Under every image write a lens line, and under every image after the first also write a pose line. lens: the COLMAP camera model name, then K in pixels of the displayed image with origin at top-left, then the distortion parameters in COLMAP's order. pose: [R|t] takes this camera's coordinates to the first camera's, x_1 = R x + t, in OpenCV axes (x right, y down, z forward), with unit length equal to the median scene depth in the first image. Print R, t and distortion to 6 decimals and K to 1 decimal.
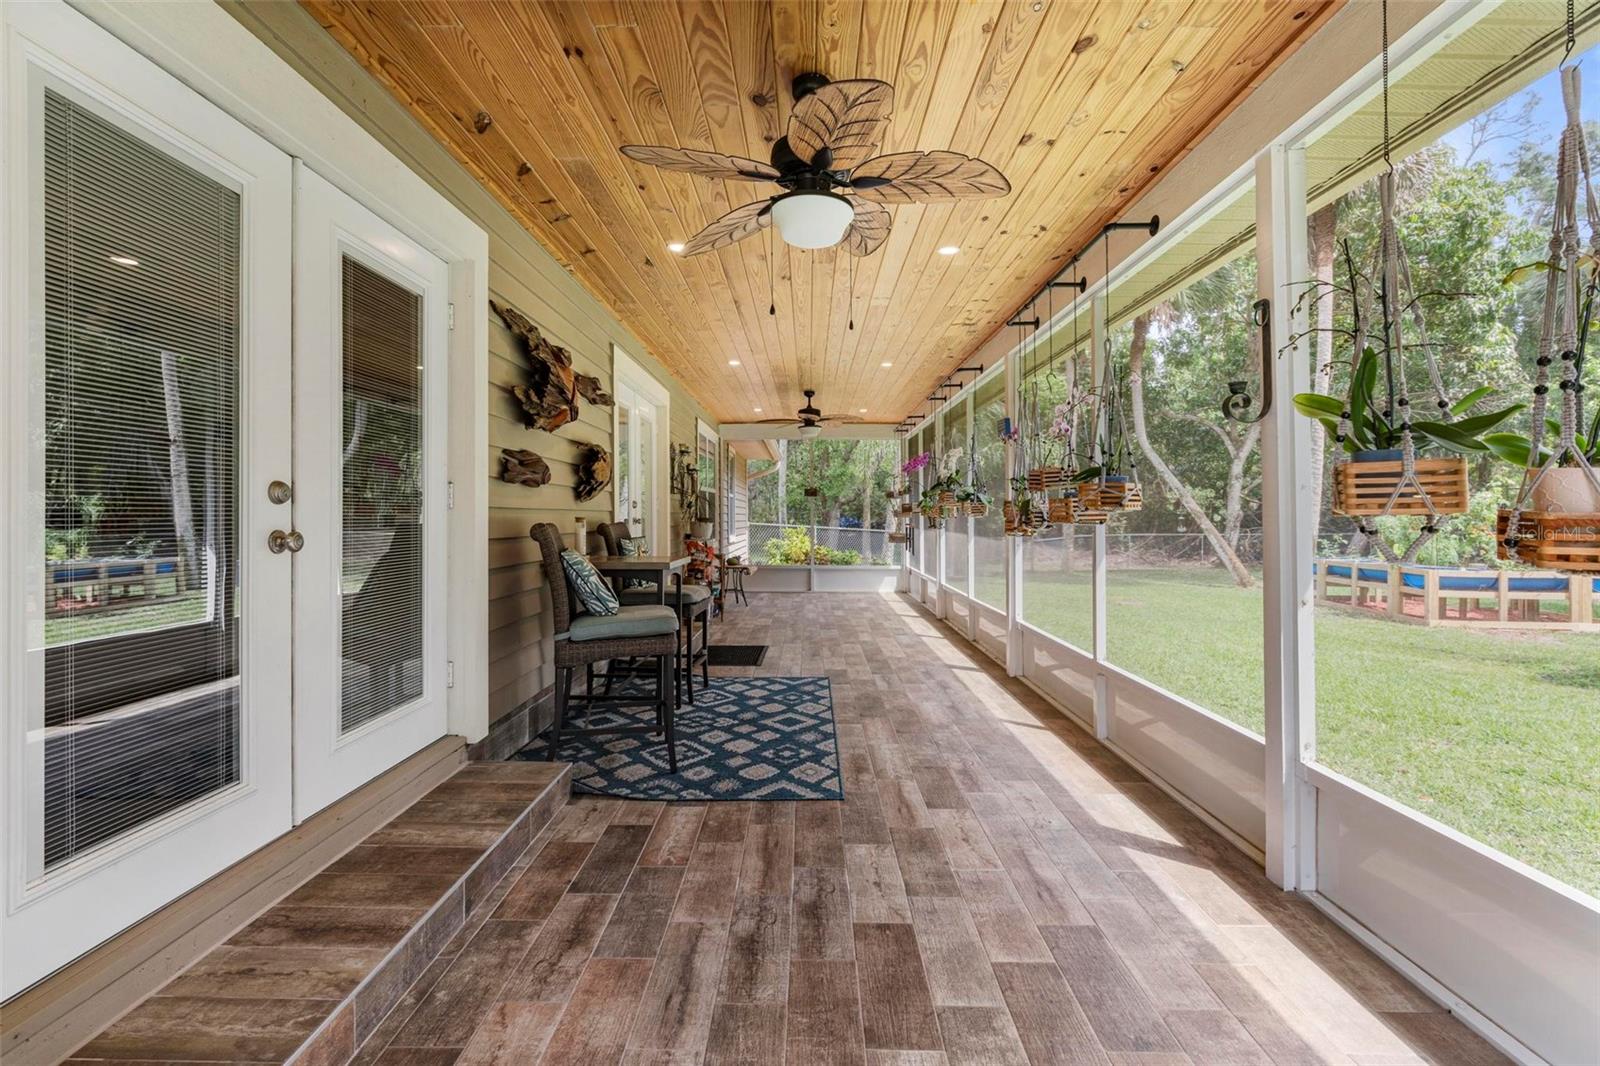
lens RADIAL K [[724.4, 0, 797.2], [0, 724.4, 525.3], [0, 0, 1]] dist [-0.011045, 0.003870]
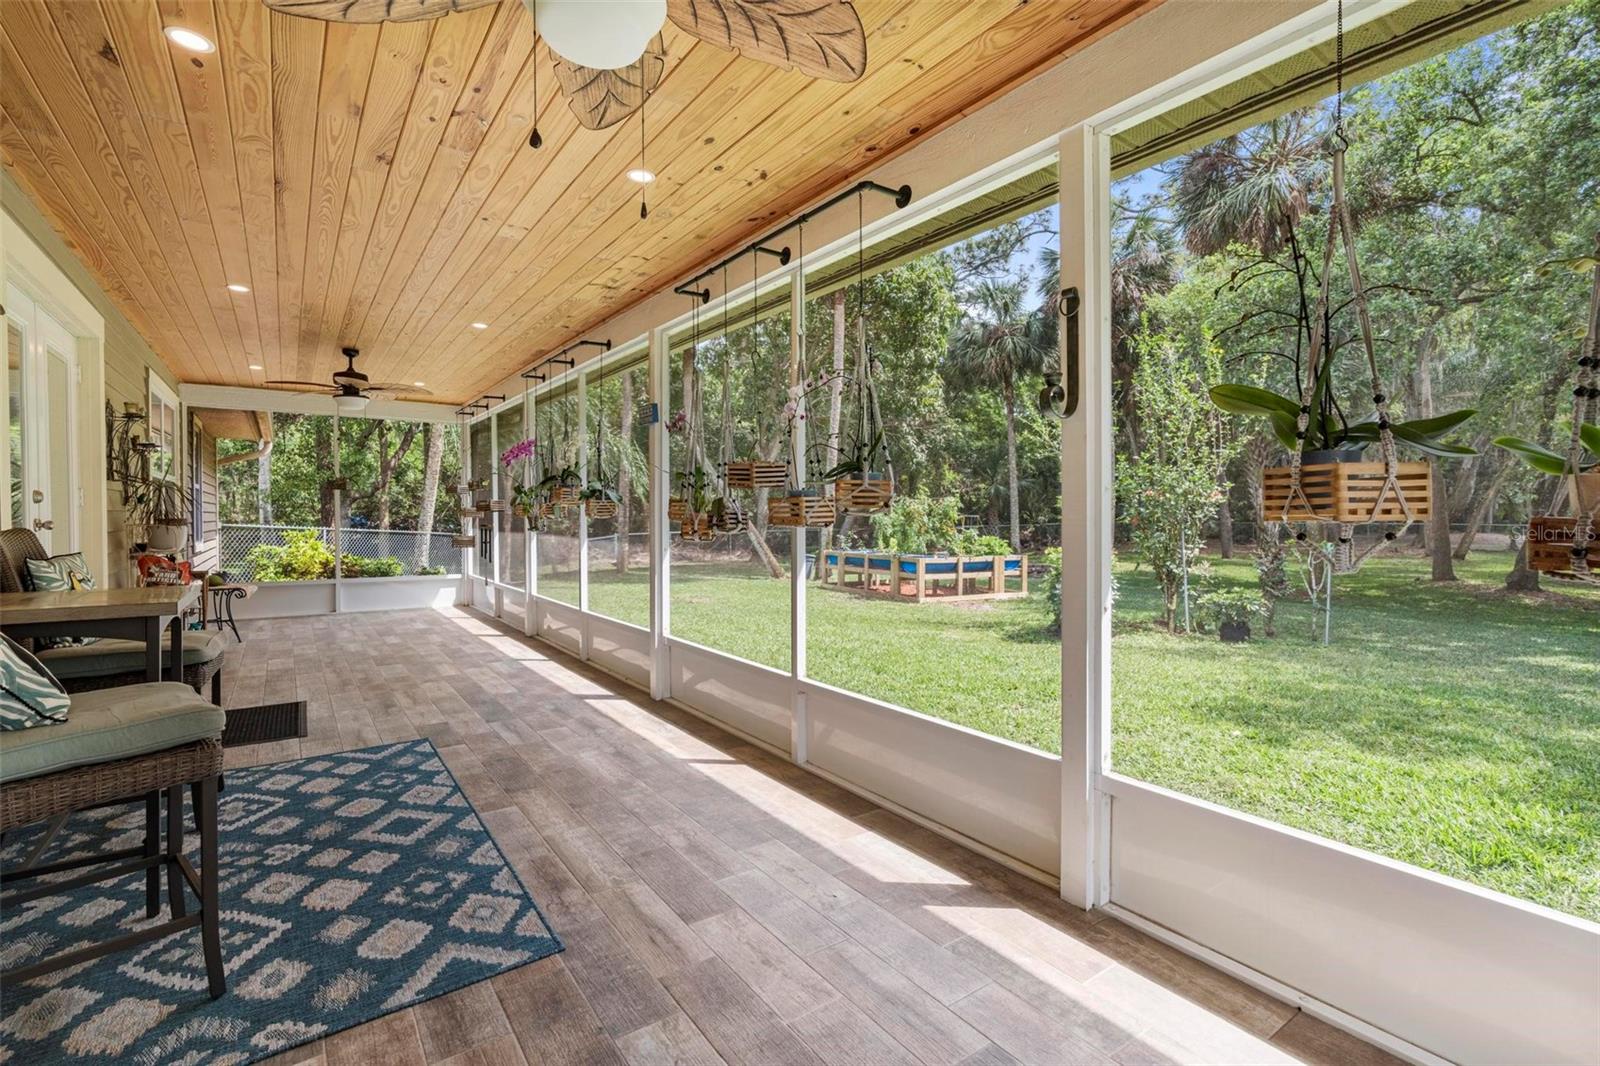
lens RADIAL K [[724.4, 0, 793.3], [0, 724.4, 527.1], [0, 0, 1]] dist [-0.011045, 0.003870]
pose [[0.807332, -0.008679, 0.590033, -0.108705], [0.005841, 0.999960, 0.006717, -0.006295], [-0.590068, -0.001976, 0.807351, 0.249210]]
